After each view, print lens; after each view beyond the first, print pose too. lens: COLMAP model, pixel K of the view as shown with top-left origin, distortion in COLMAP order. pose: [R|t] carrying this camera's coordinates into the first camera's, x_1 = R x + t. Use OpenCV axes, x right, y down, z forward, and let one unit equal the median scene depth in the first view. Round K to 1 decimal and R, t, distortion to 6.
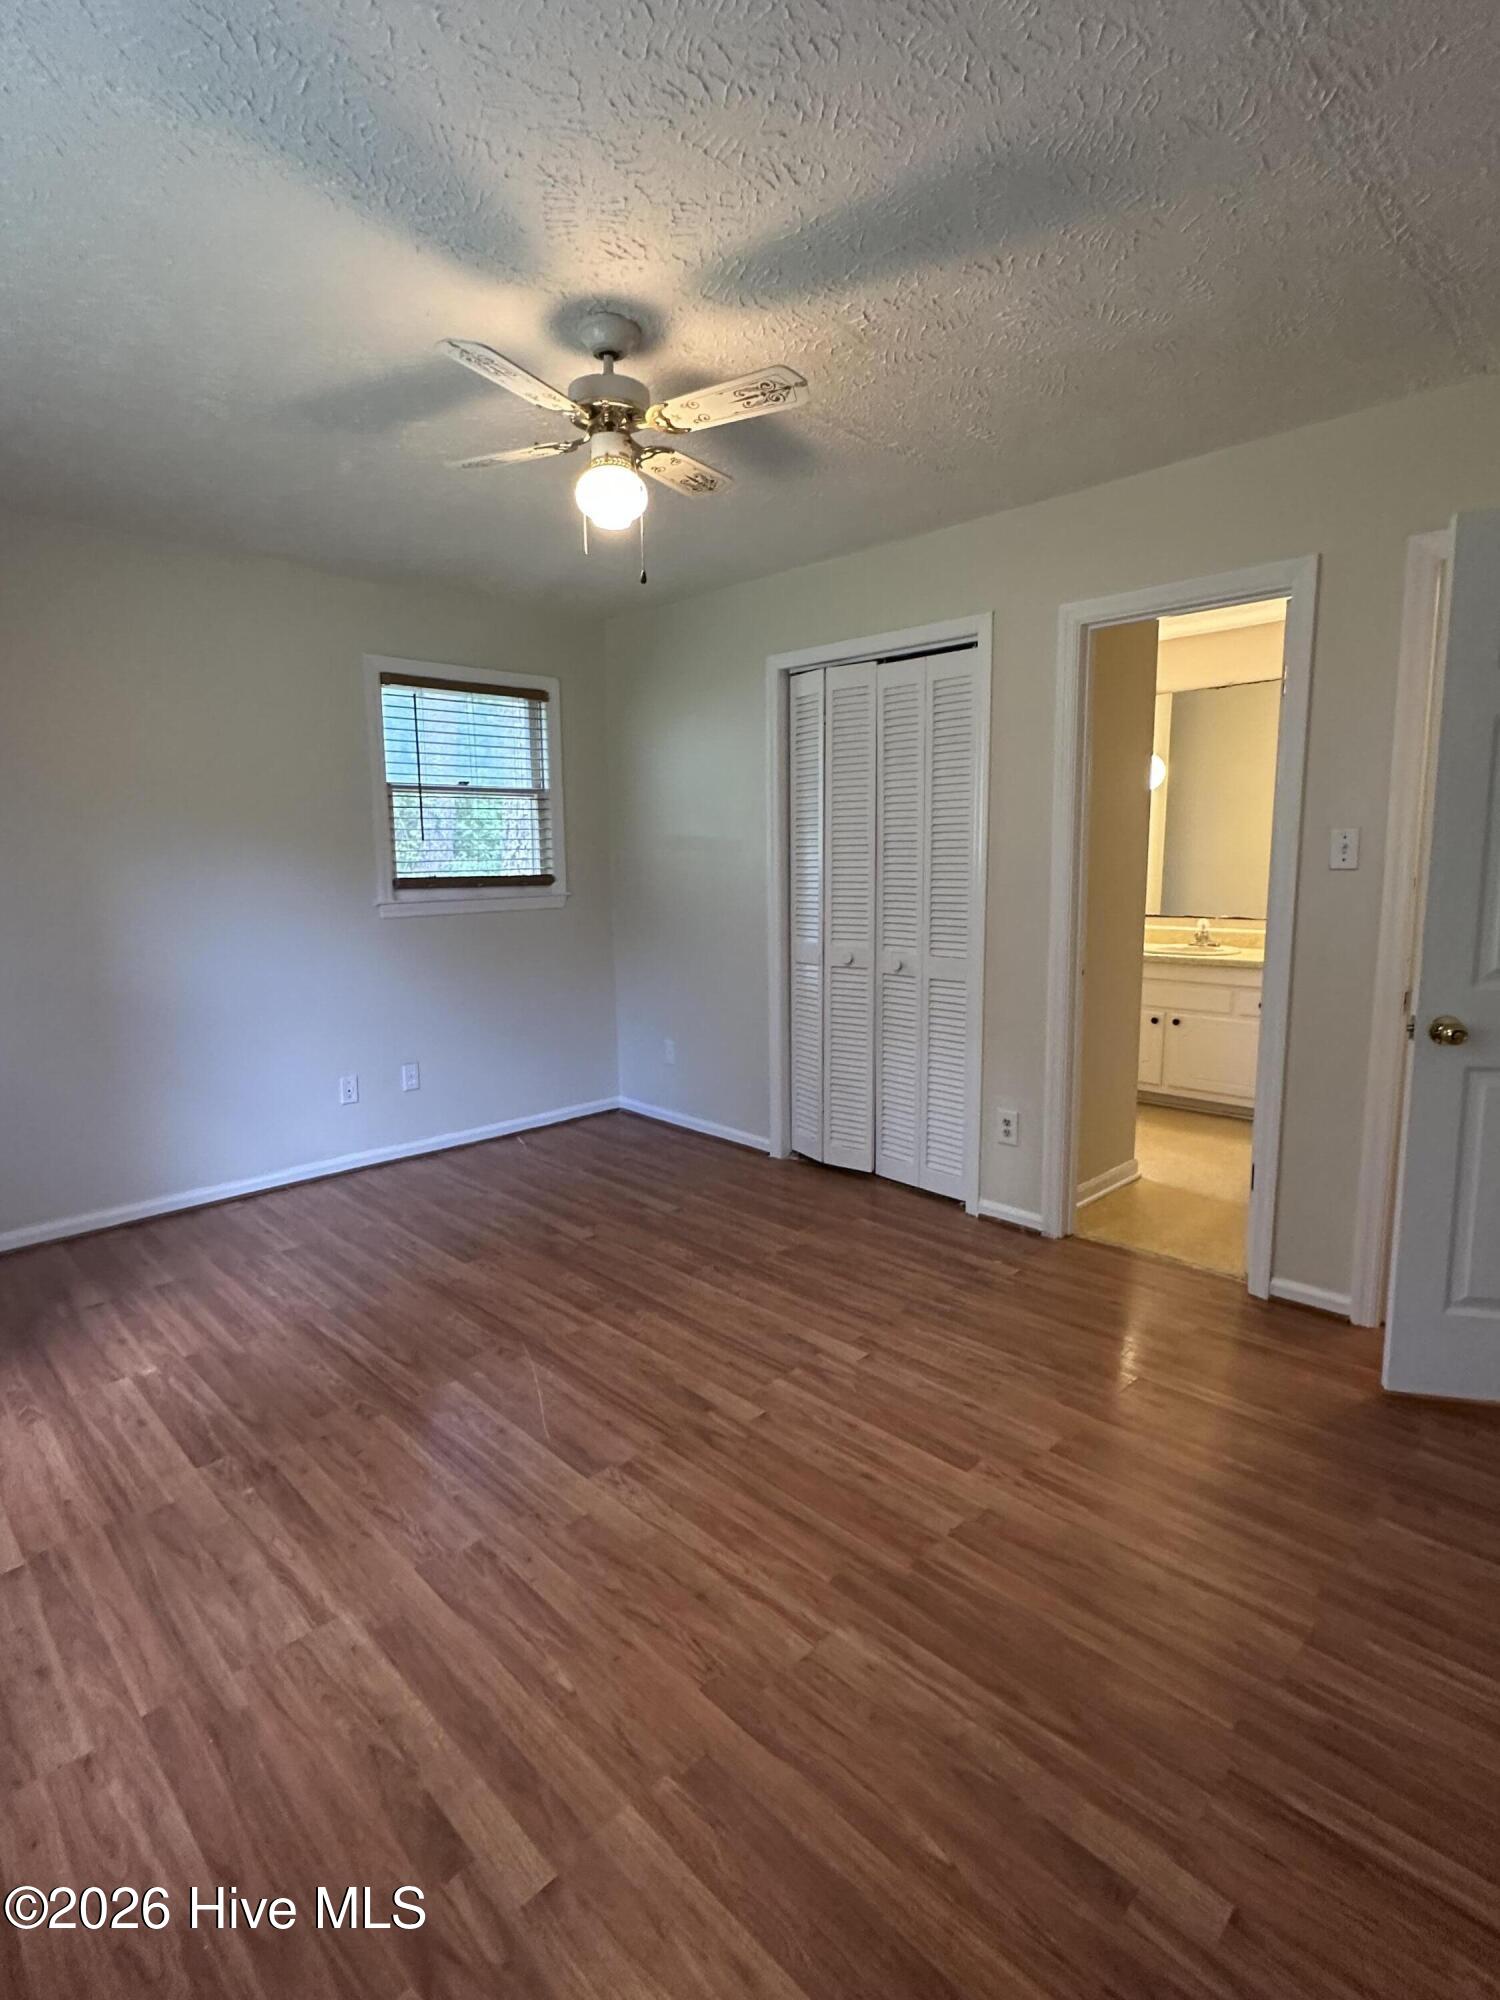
lens RADIAL K [[1000.7, 0, 742.7], [0, 1000.7, 1005.8], [0, 0, 1]] dist [-0.006629, 0.001401]
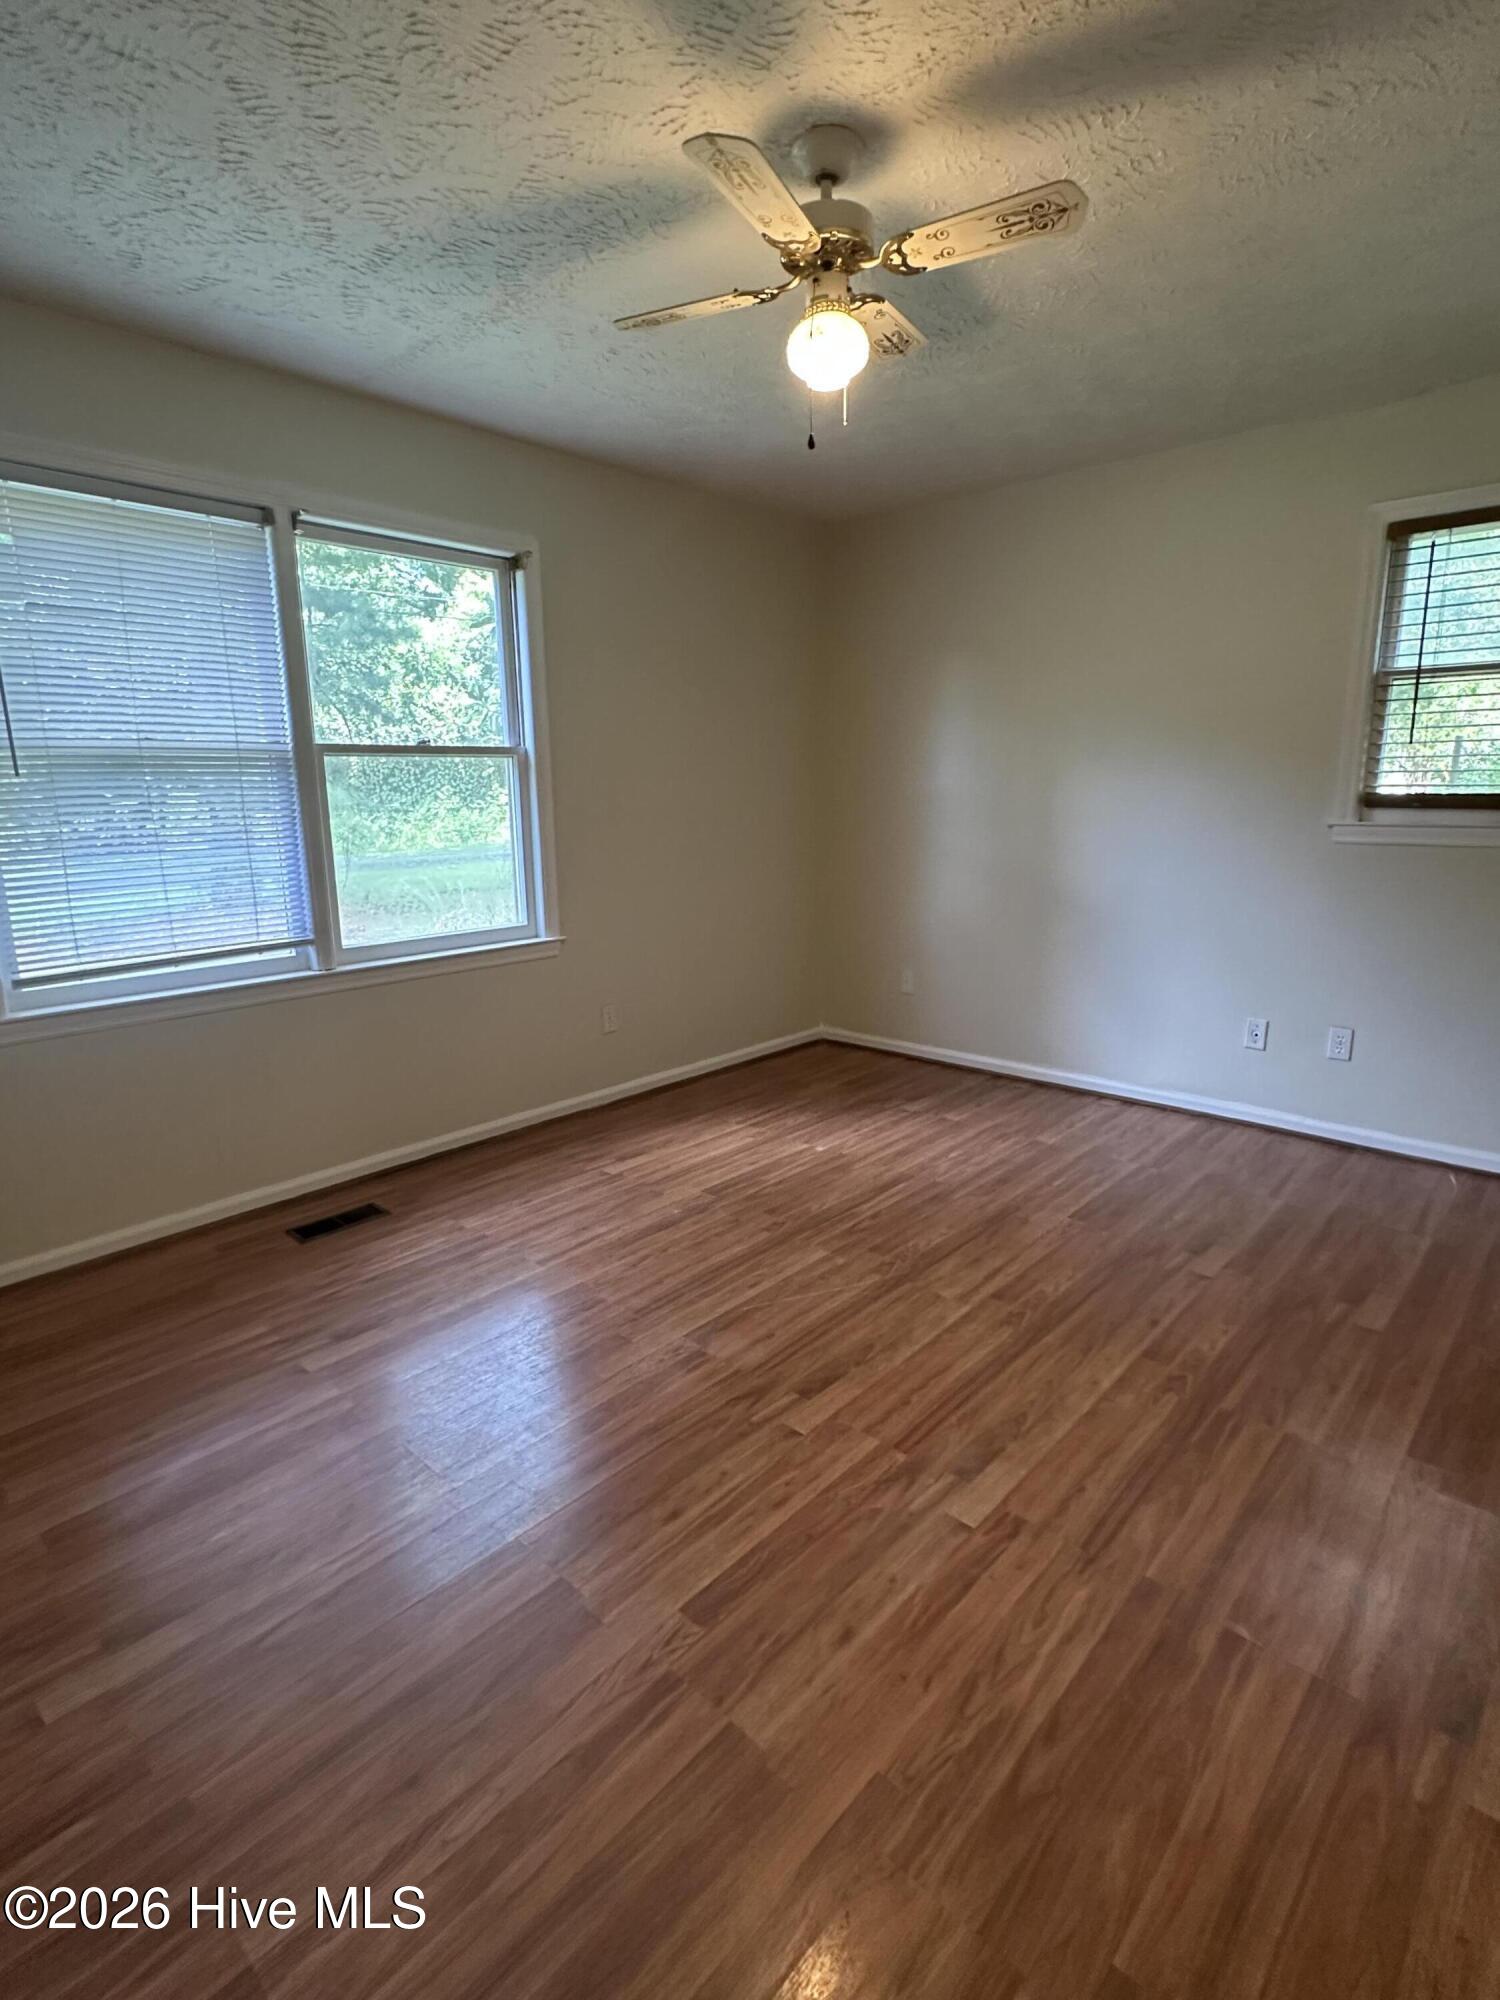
lens RADIAL K [[1000.7, 0, 743.6], [0, 1000.7, 993.1], [0, 0, 1]] dist [-0.006629, 0.001401]
pose [[0.049366, 0.216353, -0.975066, 0.660556], [-0.140732, 0.968023, 0.207666, -0.106079], [0.988816, 0.126972, 0.078236, 0.724678]]
